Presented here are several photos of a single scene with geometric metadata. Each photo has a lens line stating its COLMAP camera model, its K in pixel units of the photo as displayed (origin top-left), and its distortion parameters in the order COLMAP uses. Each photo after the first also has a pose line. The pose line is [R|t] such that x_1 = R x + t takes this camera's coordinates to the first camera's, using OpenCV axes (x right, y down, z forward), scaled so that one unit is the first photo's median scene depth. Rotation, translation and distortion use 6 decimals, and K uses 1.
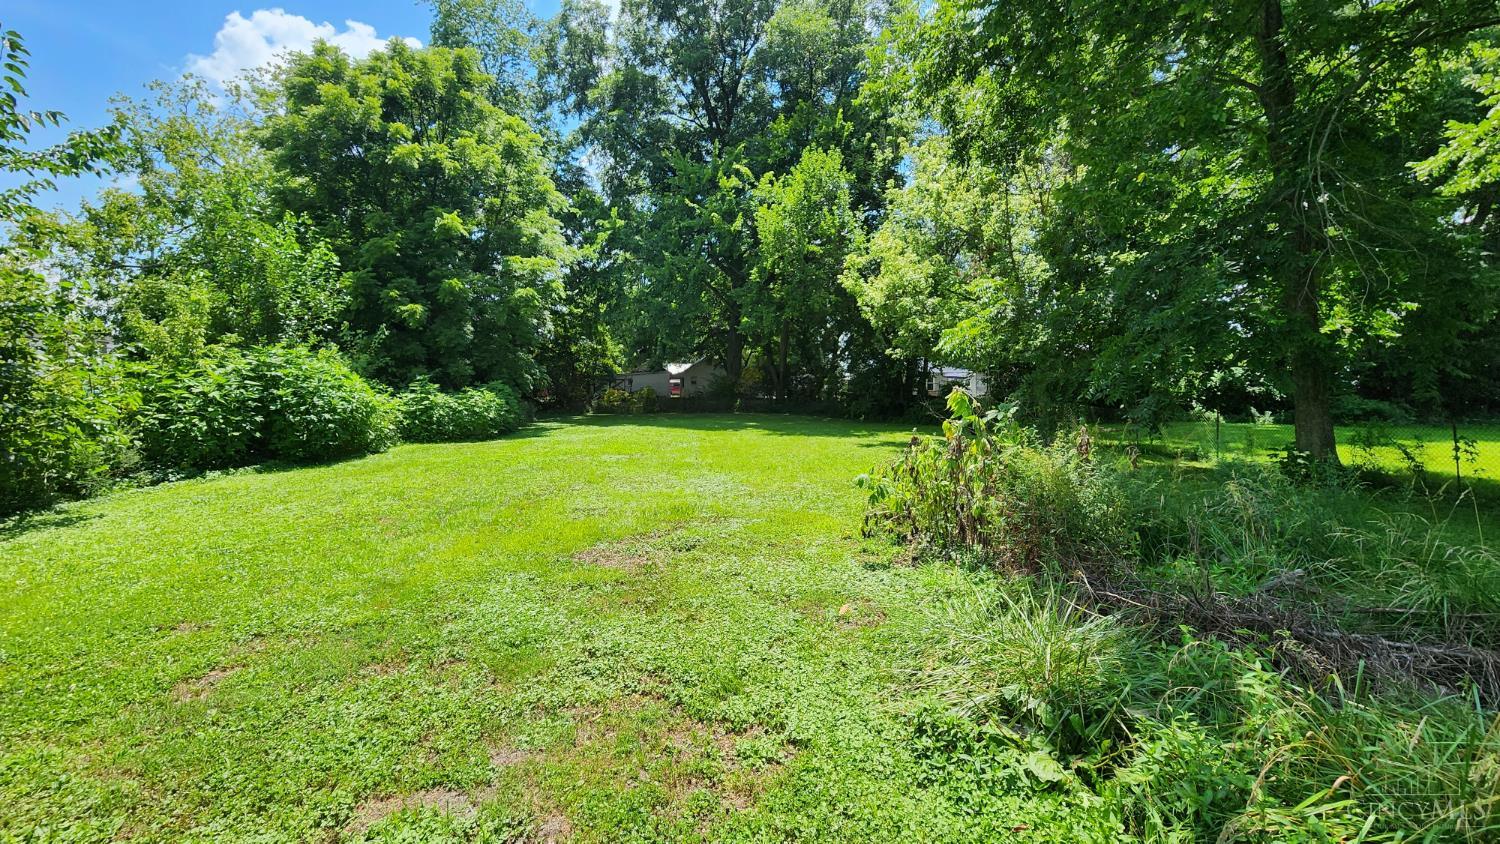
lens RADIAL K [[623.1, 0, 754.2], [0, 623.1, 416.4], [0, 0, 1]] dist [-0.000813, 0.000125]
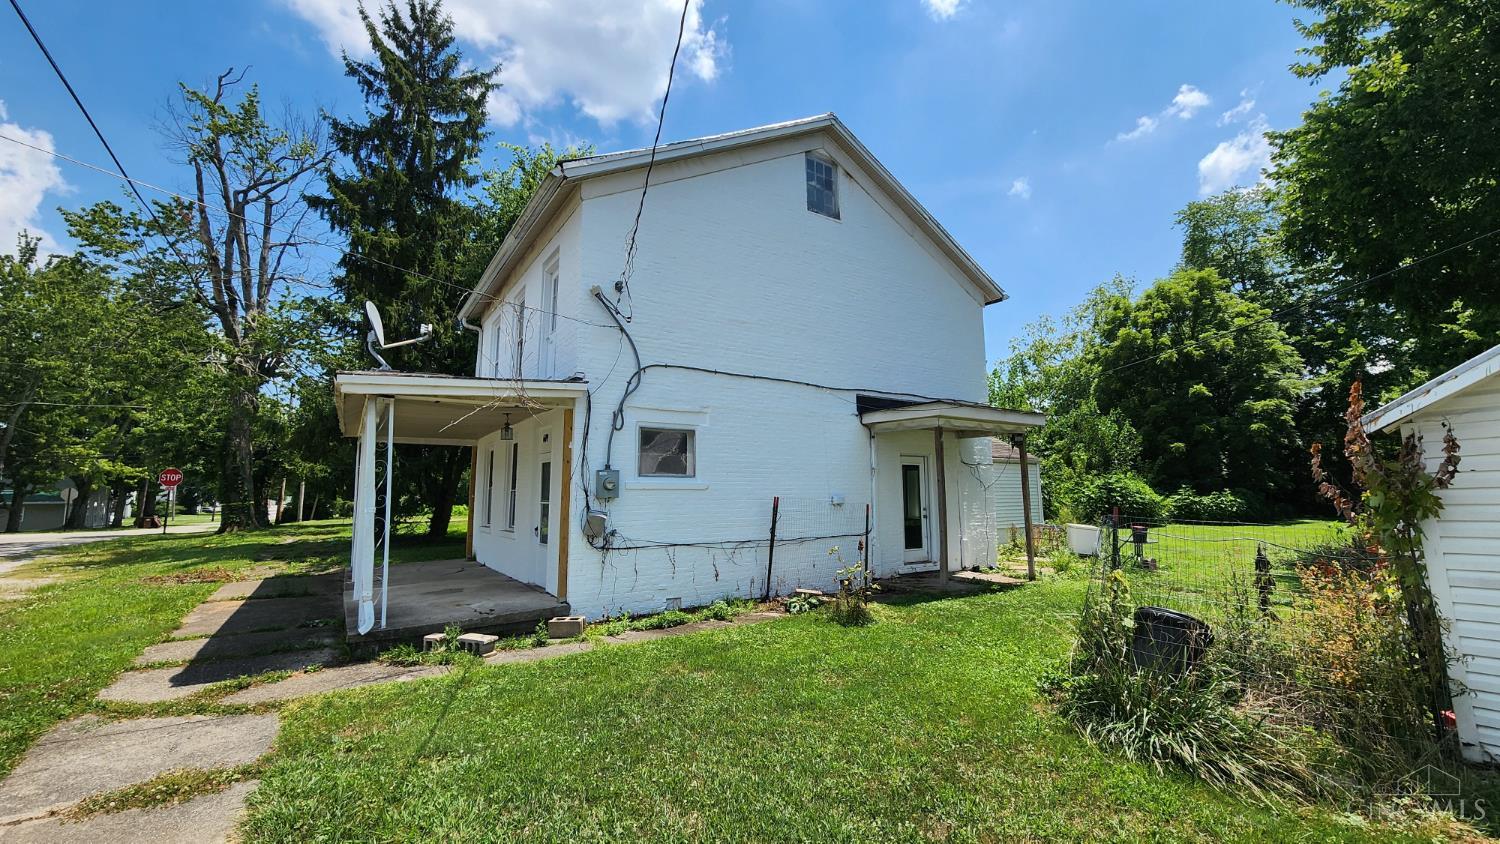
lens RADIAL K [[623.1, 0, 754.2], [0, 623.1, 416.4], [0, 0, 1]] dist [-0.000813, 0.000125]
pose [[0.432586, -0.113901, -0.894369, 0.465647], [-0.036832, 0.988927, -0.143758, 0.034433], [0.900840, 0.095129, 0.423601, -0.742499]]
